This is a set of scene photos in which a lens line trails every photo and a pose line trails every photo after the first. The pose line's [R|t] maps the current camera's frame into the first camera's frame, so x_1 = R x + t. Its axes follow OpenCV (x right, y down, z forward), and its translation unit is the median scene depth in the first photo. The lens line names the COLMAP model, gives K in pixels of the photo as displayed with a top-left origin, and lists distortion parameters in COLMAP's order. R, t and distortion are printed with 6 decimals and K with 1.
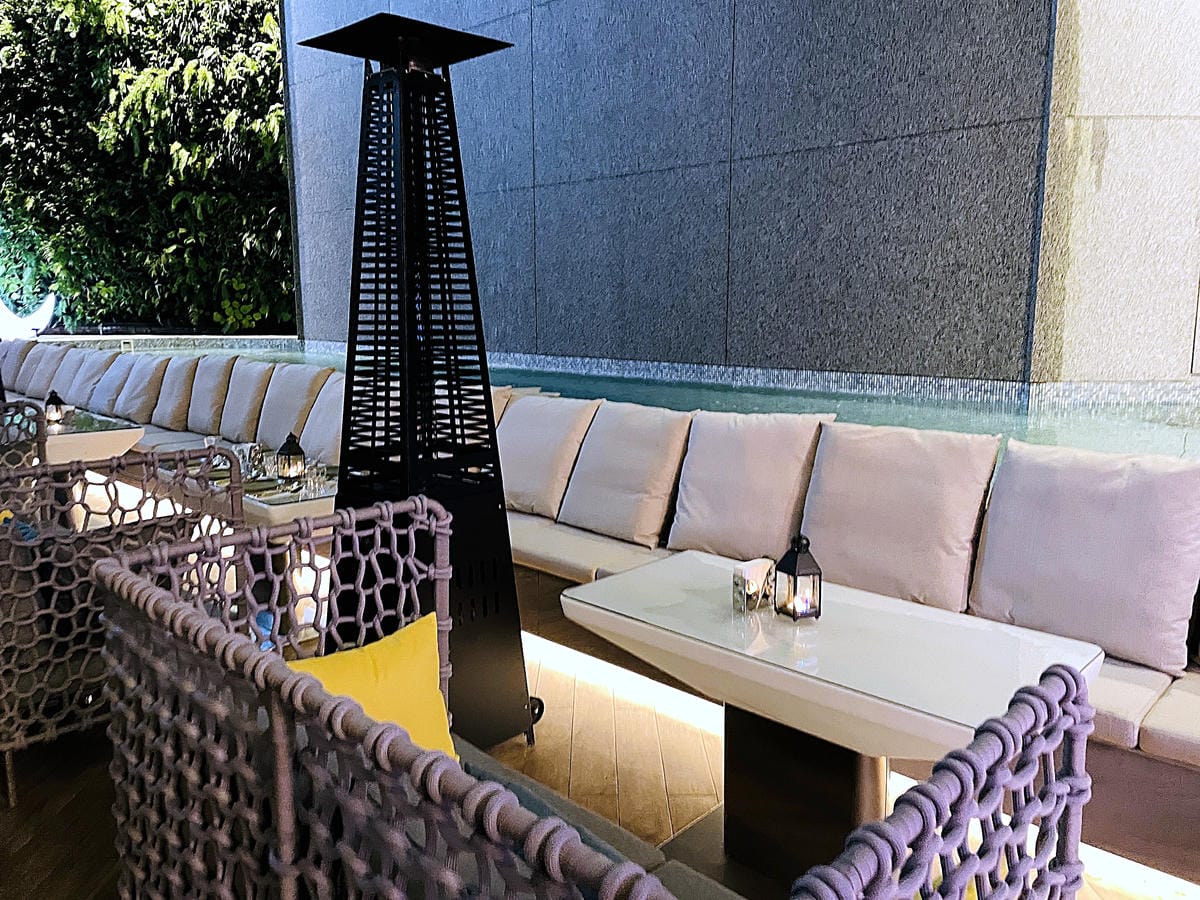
lens RADIAL K [[909.6, 0, 600.0], [0, 909.6, 450.0], [0, 0, 1]] dist [0.085267, -0.107799]
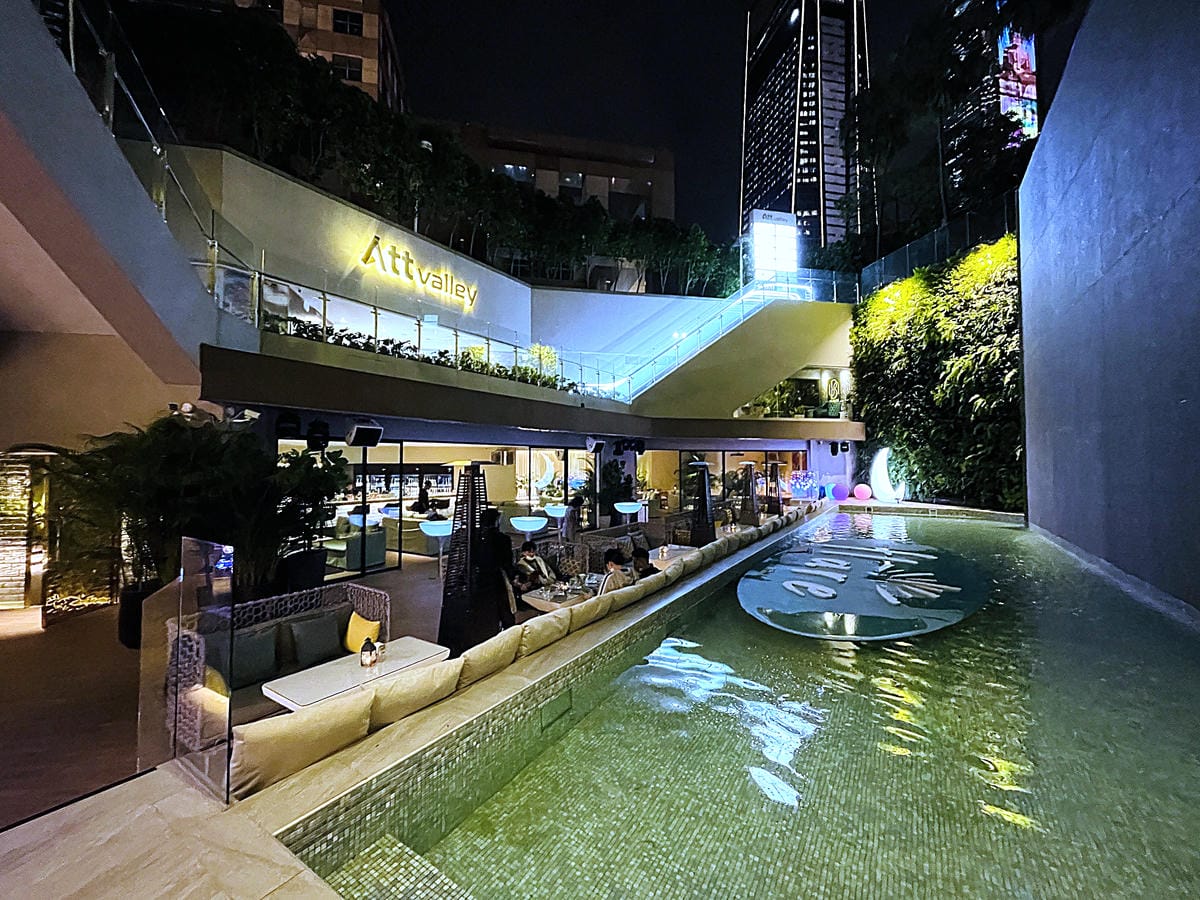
lens RADIAL K [[480.8, 0, 600.0], [0, 480.8, 450.0], [0, 0, 1]] dist [-0.000159, -0.000006]
pose [[0.180778, -0.025126, -0.983203, 0.272998], [-0.146552, 0.987825, -0.052191, -0.088101], [0.972544, 0.153526, 0.174895, 0.199159]]
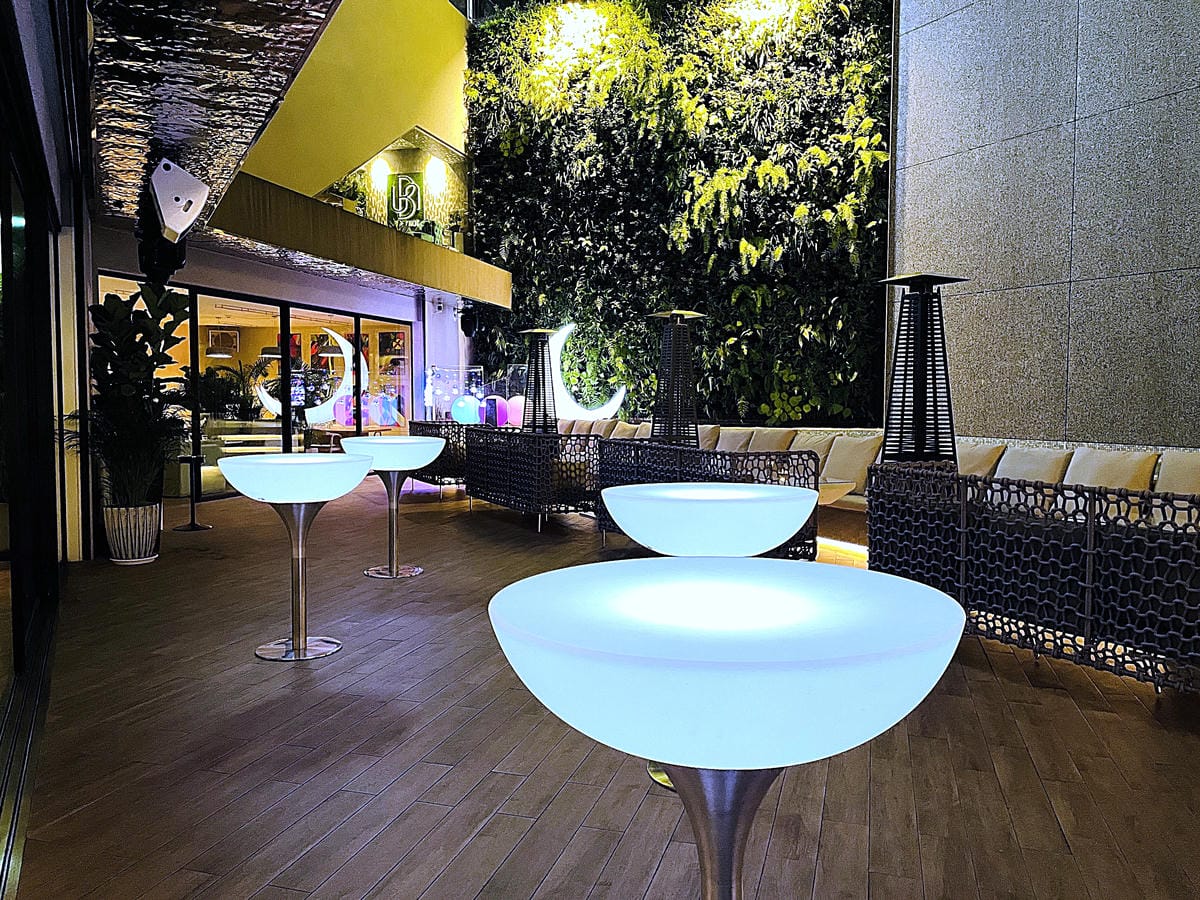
lens RADIAL K [[909.6, 0, 600.0], [0, 909.6, 450.0], [0, 0, 1]] dist [0.085267, -0.107799]
pose [[0.953403, 0.020560, -0.300998, -0.301900], [-0.048231, 0.995231, -0.084792, -0.009374], [0.297819, 0.095359, 0.949848, 0.024051]]
